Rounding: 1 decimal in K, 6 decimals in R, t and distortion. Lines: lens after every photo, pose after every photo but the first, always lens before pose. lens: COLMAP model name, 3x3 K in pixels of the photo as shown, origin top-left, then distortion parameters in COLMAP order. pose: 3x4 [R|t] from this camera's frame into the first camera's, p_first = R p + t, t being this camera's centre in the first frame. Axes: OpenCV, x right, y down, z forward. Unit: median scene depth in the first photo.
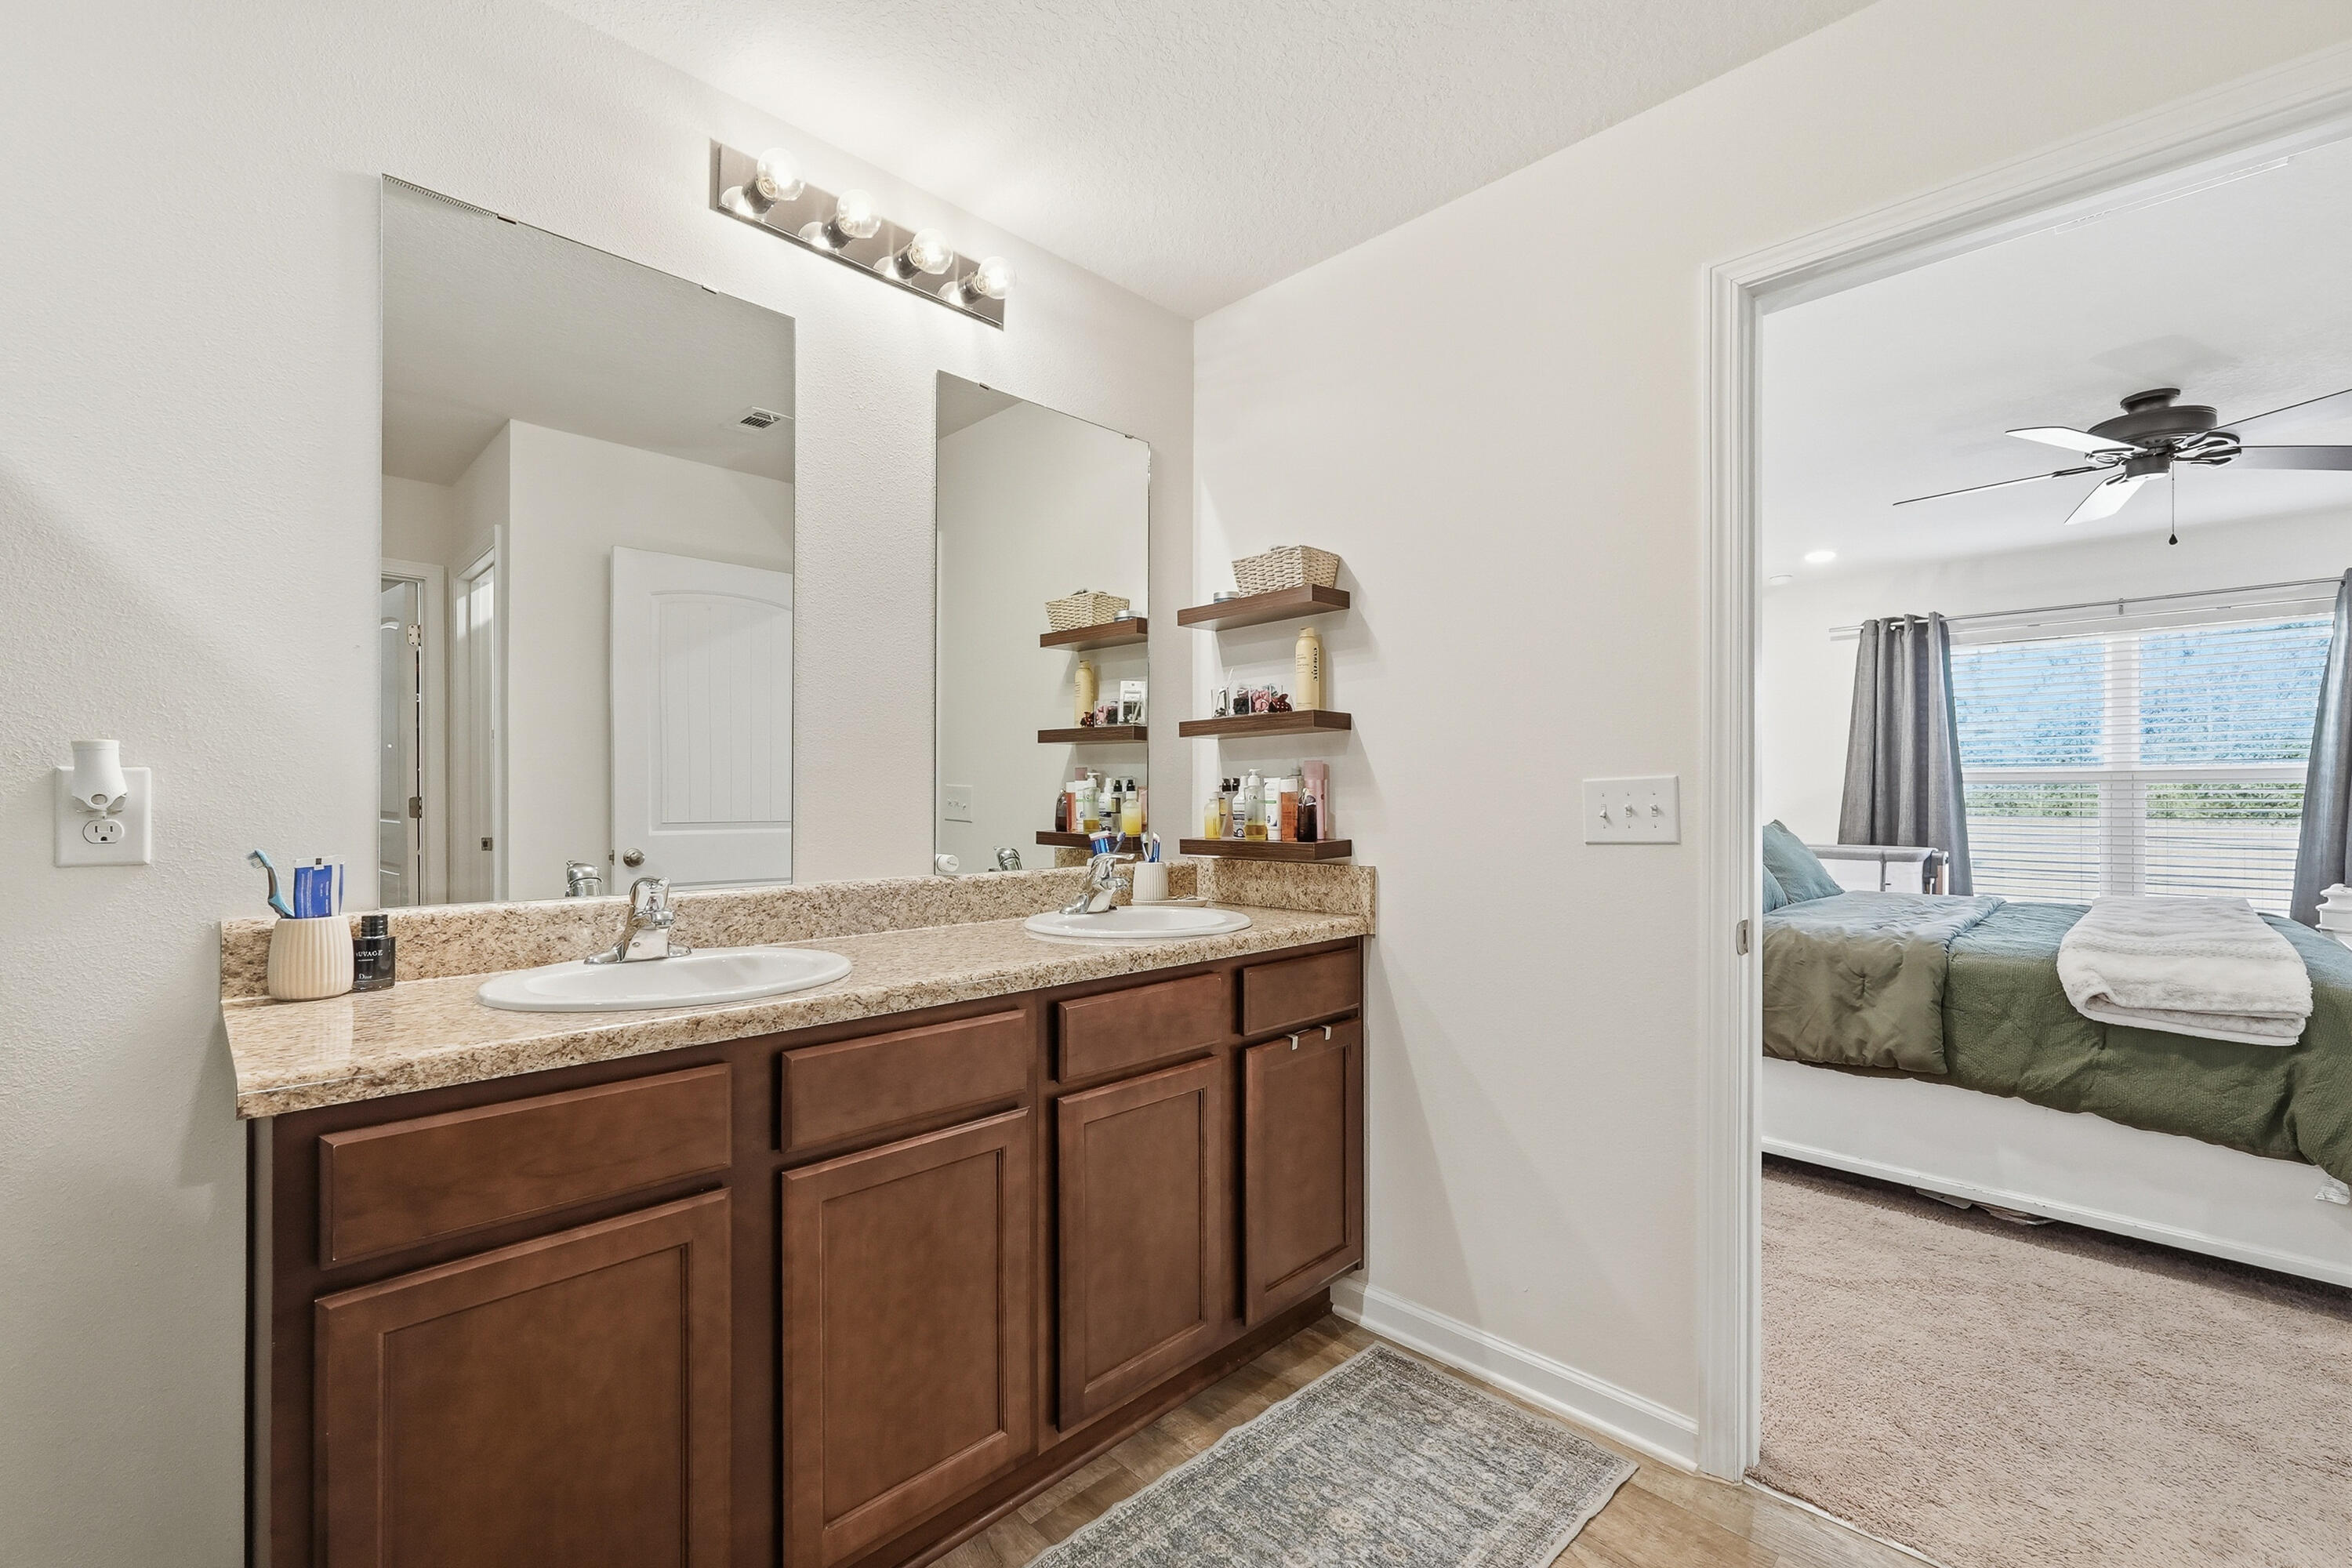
lens RADIAL K [[1001.5, 0, 1190.1], [0, 1001.5, 792.6], [0, 0, 1]] dist [0.002293, 0.000058]
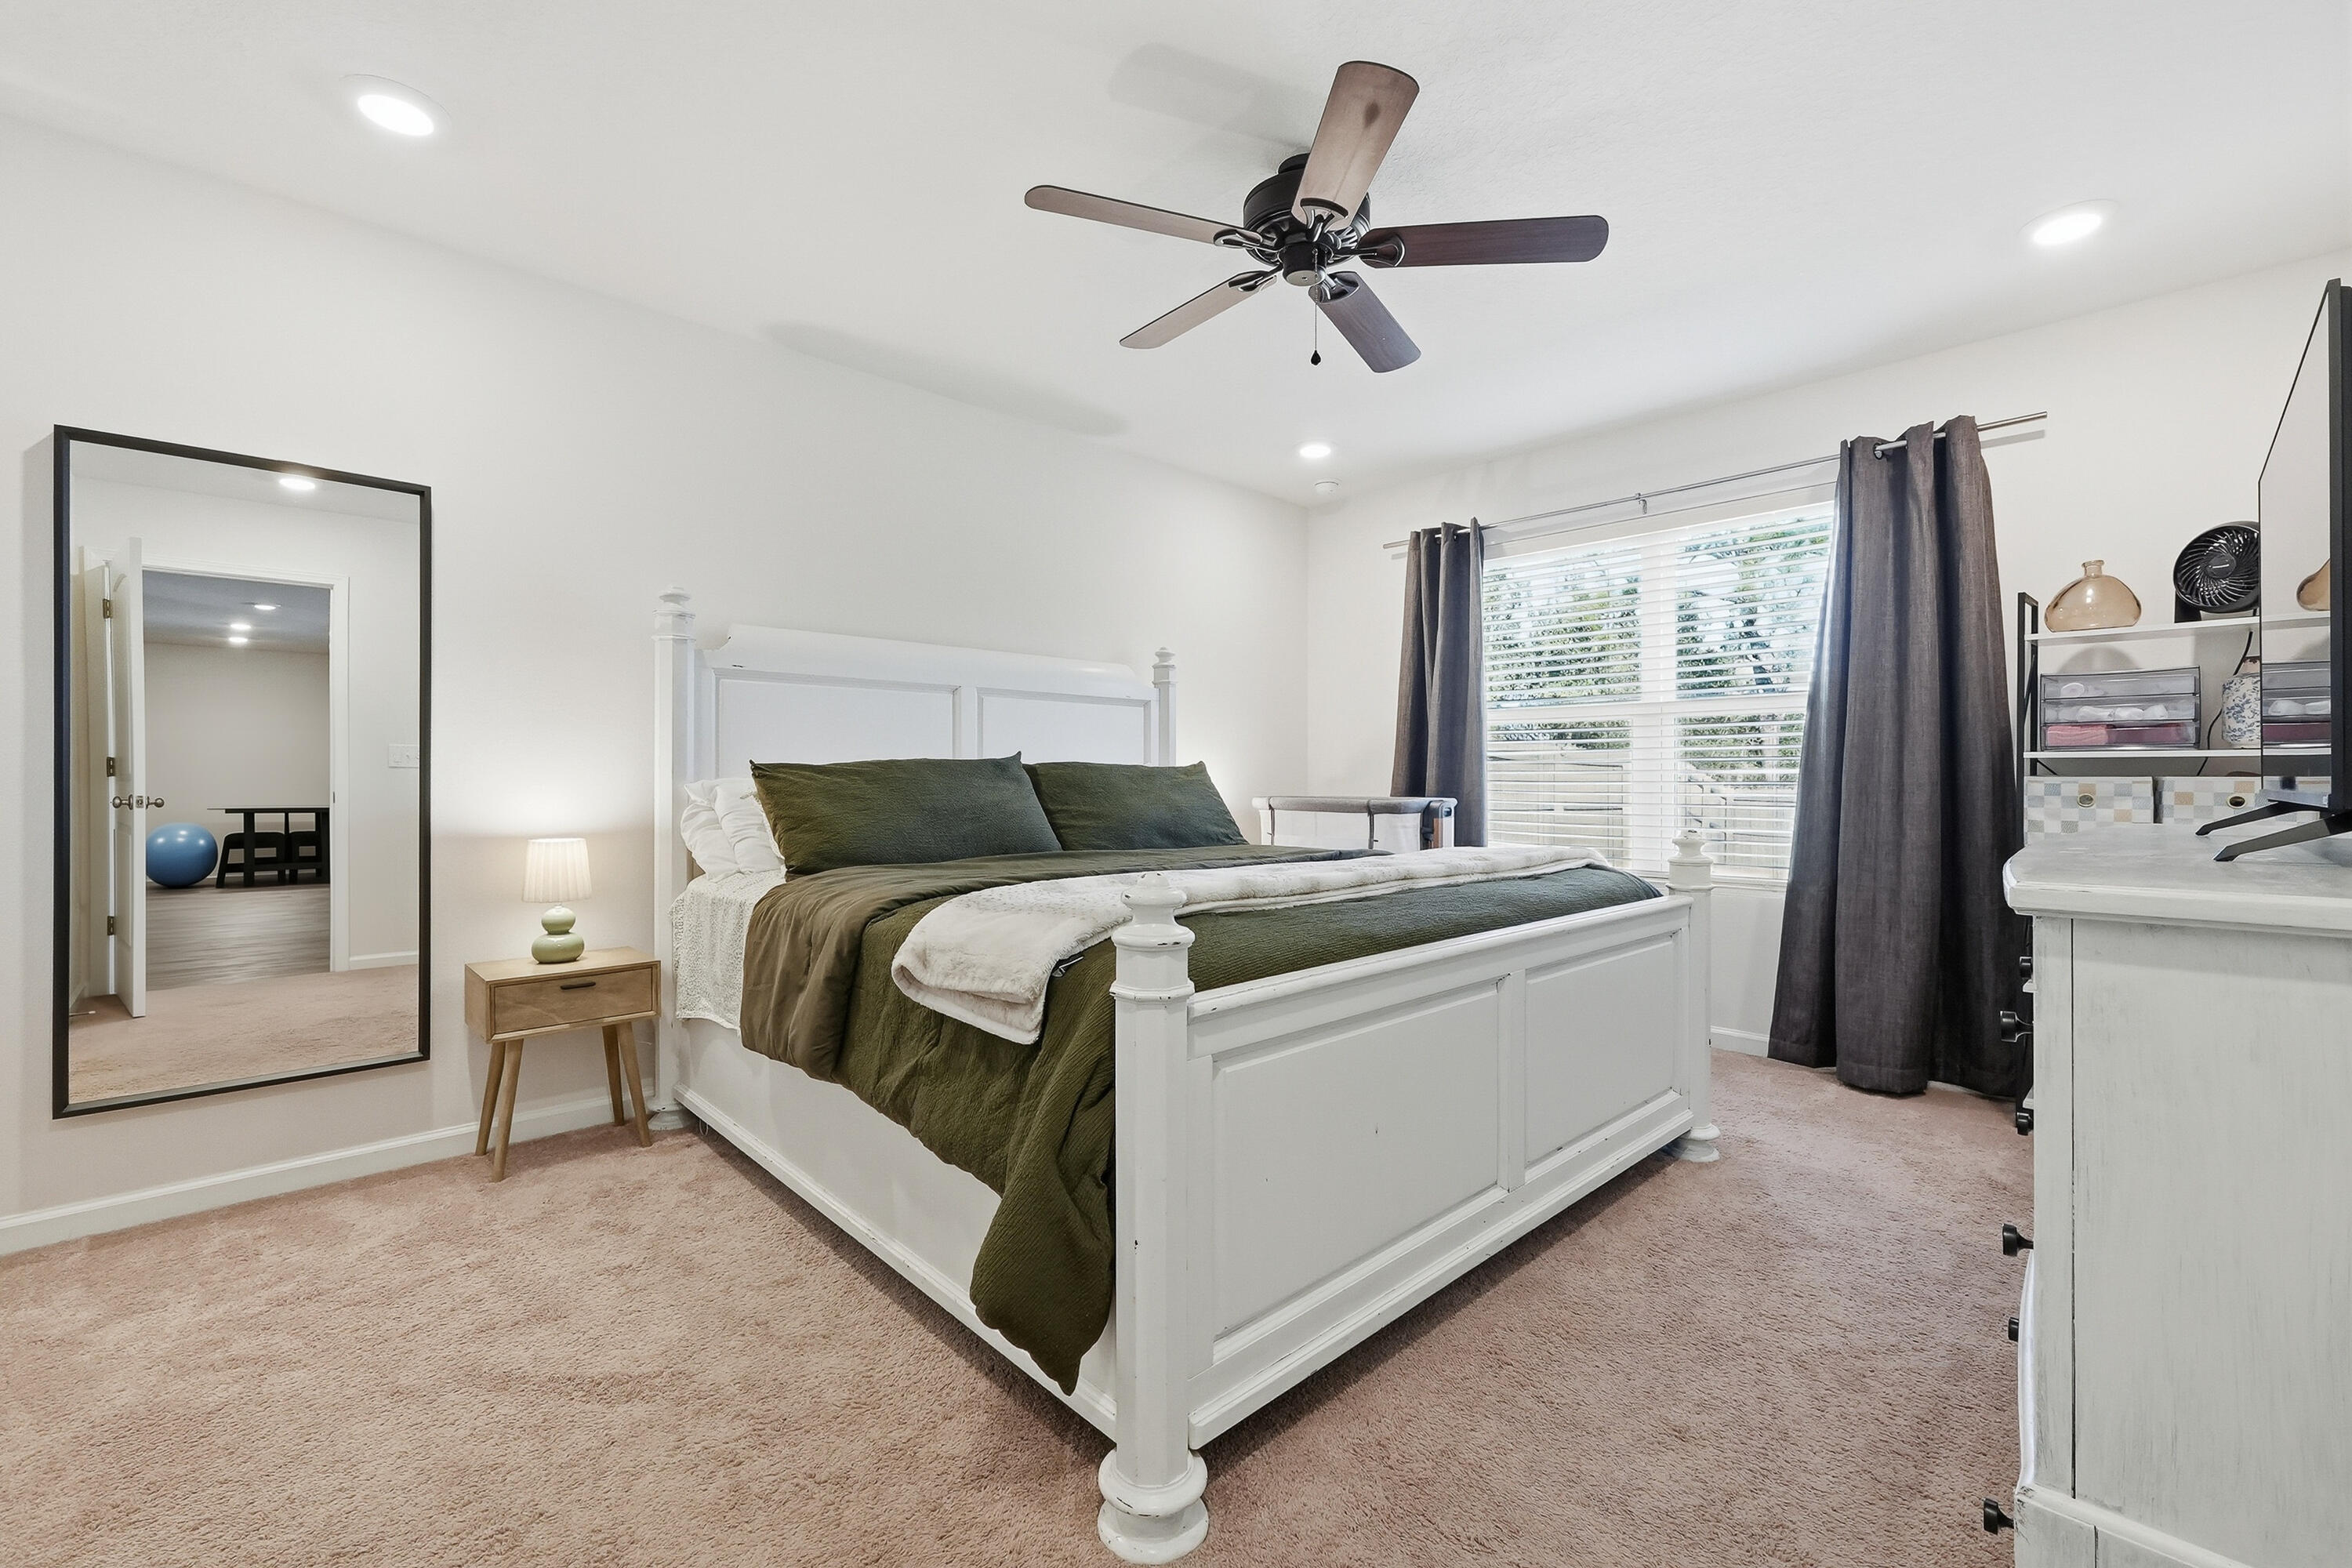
lens RADIAL K [[1001.5, 0, 1164.4], [0, 1001.5, 779.6], [0, 0, 1]] dist [0.002293, 0.000058]
pose [[0.999261, -0.008007, -0.037588, 0.549966], [0.008266, 0.999943, 0.006735, 0.033195], [0.037532, -0.007040, 0.999271, 0.155586]]
